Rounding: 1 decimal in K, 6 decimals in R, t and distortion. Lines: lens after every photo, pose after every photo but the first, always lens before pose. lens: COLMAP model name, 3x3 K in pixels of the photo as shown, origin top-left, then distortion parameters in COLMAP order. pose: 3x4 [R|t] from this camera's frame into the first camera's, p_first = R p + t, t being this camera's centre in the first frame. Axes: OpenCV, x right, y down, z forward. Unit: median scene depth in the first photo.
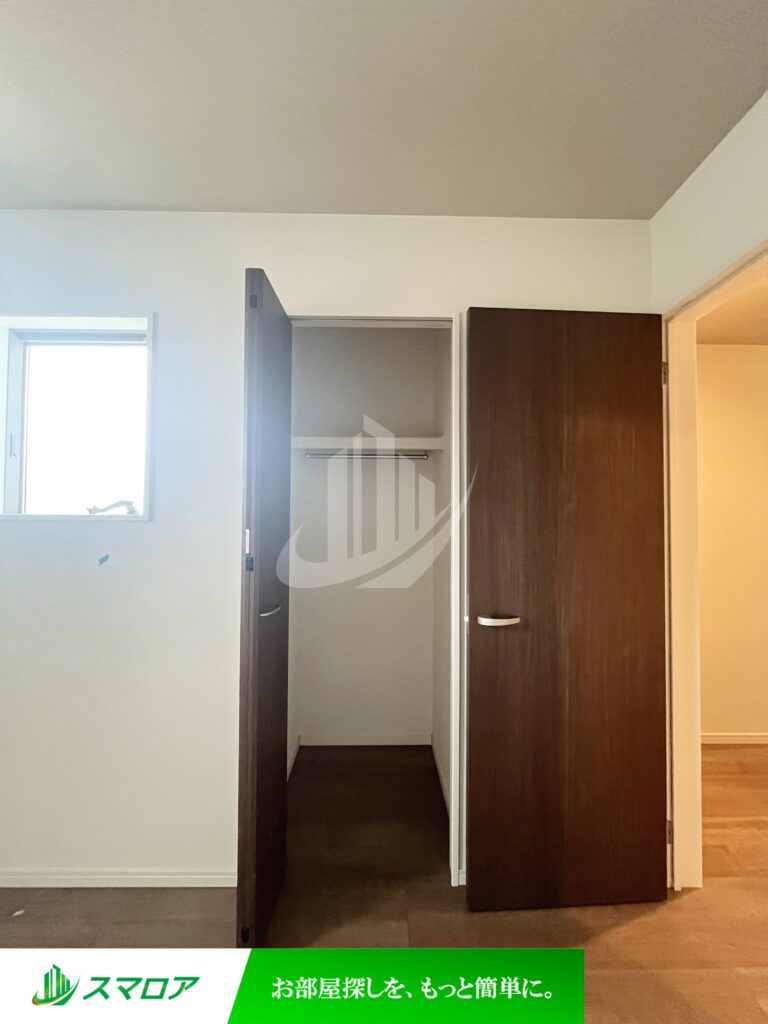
lens RADIAL K [[417.5, 0, 384.0], [0, 417.5, 512.0], [0, 0, 1]] dist [-0.000467, 0.000121]
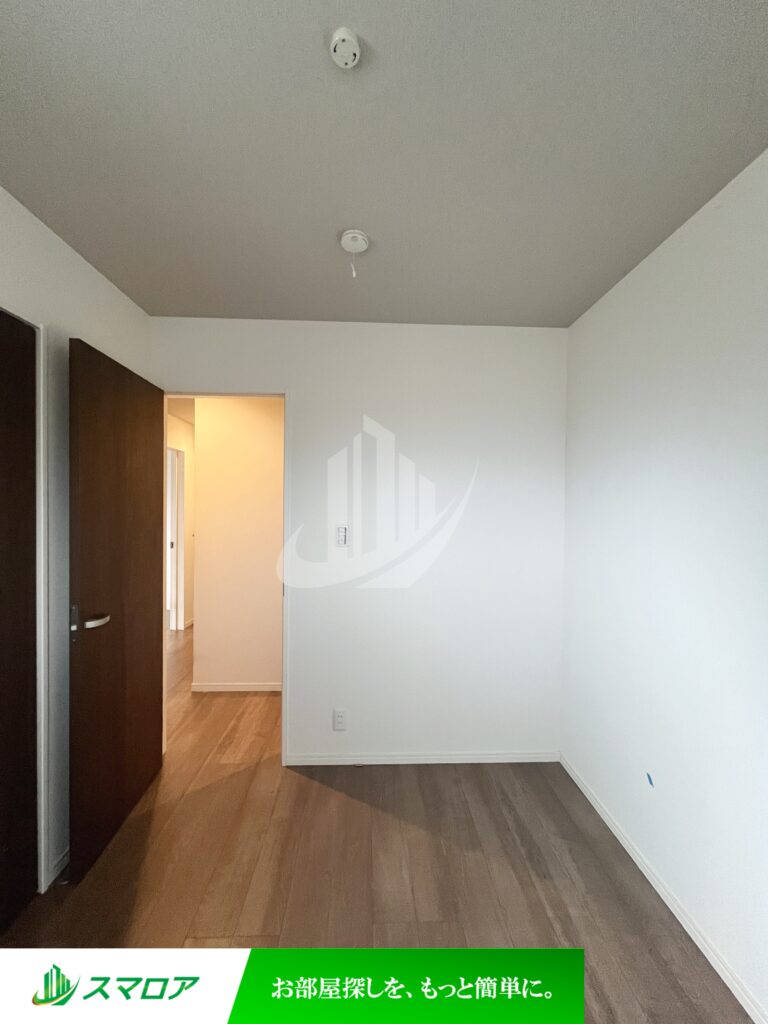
lens RADIAL K [[417.5, 0, 384.0], [0, 417.5, 512.0], [0, 0, 1]] dist [-0.000467, 0.000121]
pose [[-0.025000, -0.011902, 0.999617, -0.974639], [-0.041101, 0.999096, 0.010868, -0.097265], [-0.998842, -0.040814, -0.025466, 0.251318]]
